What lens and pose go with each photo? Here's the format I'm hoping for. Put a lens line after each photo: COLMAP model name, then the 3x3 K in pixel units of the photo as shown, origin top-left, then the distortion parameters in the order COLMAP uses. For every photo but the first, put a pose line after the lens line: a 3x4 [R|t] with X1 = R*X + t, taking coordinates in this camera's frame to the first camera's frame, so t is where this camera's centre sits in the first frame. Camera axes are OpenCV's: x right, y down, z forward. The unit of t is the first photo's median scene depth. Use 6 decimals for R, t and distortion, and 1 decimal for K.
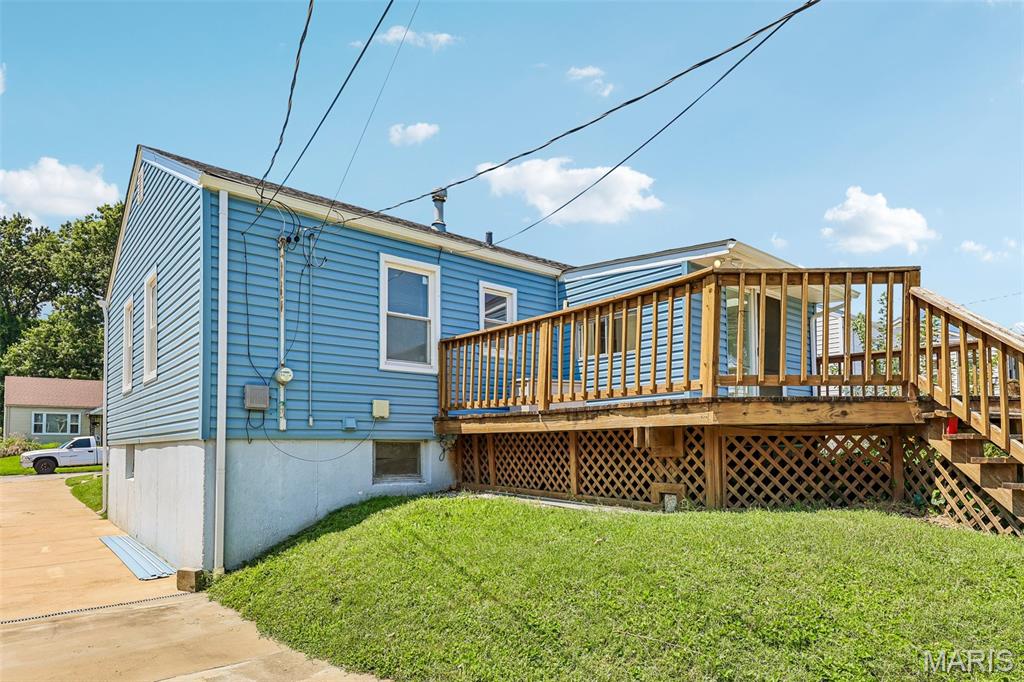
lens RADIAL K [[590.6, 0, 529.6], [0, 590.6, 383.1], [0, 0, 1]] dist [0.023368, 0.002565]
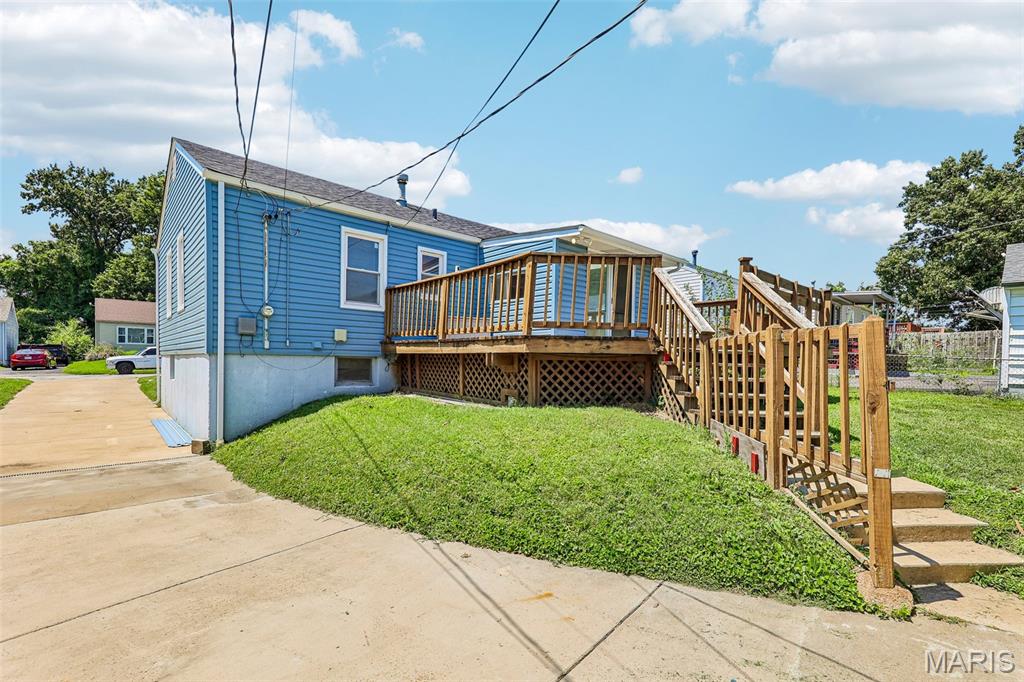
lens RADIAL K [[445.3, 0, 512.0], [0, 445.3, 341.0], [0, 0, 1]] dist [0.022901, -0.000041]
pose [[0.999406, 0.022811, 0.025820, 0.165180], [-0.024330, 0.997895, 0.060117, -0.021314], [-0.024394, -0.060709, 0.997857, -0.122951]]
